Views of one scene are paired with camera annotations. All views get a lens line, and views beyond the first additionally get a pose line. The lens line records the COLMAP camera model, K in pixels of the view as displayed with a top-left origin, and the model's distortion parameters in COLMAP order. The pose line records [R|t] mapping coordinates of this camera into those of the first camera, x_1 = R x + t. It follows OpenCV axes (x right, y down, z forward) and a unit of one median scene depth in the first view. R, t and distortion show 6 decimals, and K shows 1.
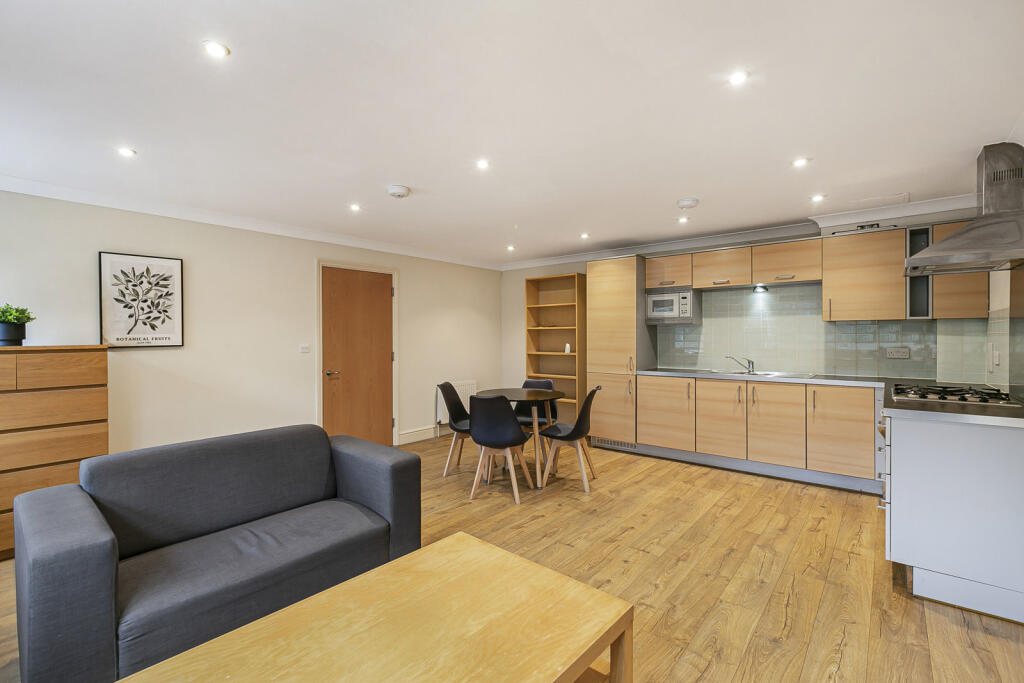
lens RADIAL K [[460.0, 0, 510.2], [0, 460.0, 337.0], [0, 0, 1]] dist [0.002869, 0.000221]
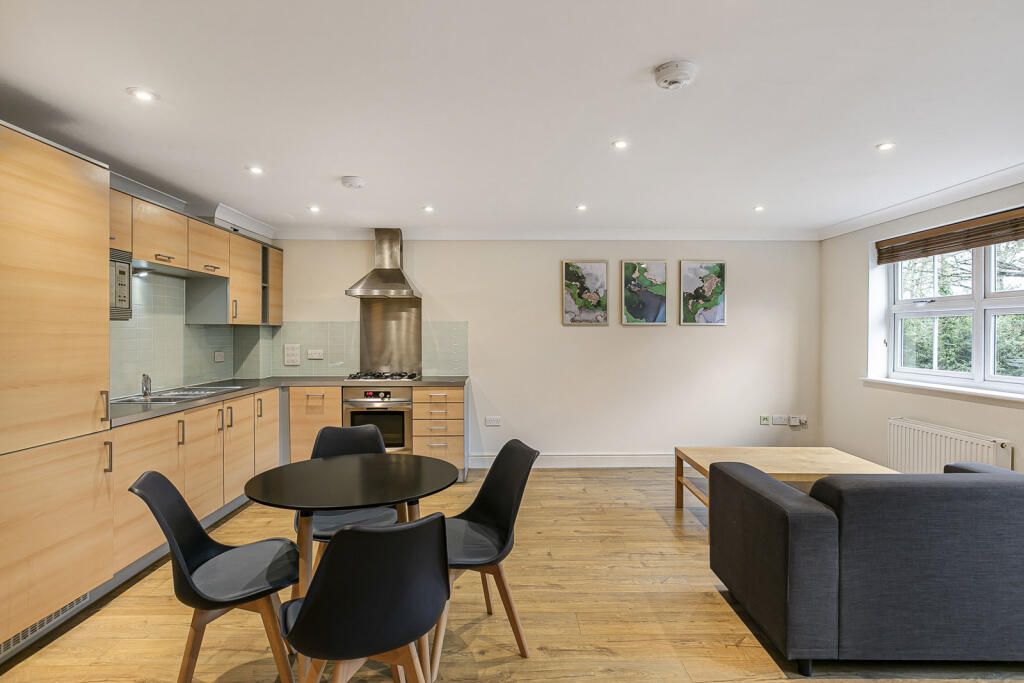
lens RADIAL K [[534.9, 0, 514.9], [0, 534.9, 338.4], [0, 0, 1]] dist [0.029152, -0.000011]
pose [[-0.652805, -0.005150, 0.757508, -0.415246], [0.002797, 0.999954, 0.009209, -0.012477], [-0.757520, 0.008131, -0.652761, 1.080180]]
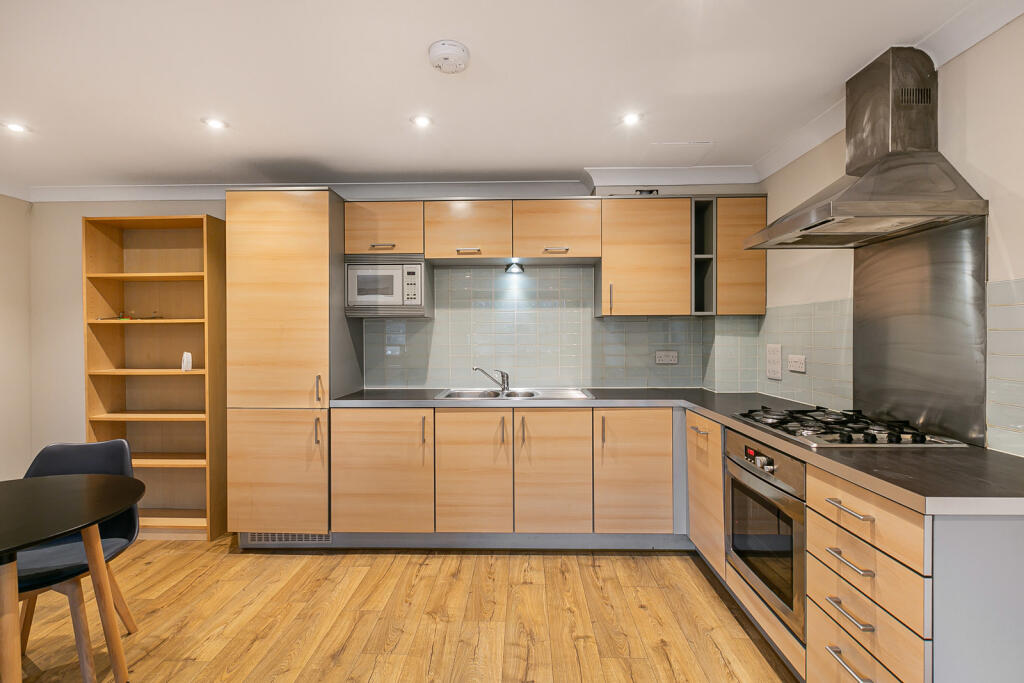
lens RADIAL K [[460.0, 0, 510.2], [0, 460.0, 337.0], [0, 0, 1]] dist [0.002869, 0.000221]
pose [[0.783297, -0.003952, 0.621636, 0.106013], [0.003154, 0.999992, 0.002383, -0.002895], [-0.621640, 0.000094, 0.783303, 0.451739]]
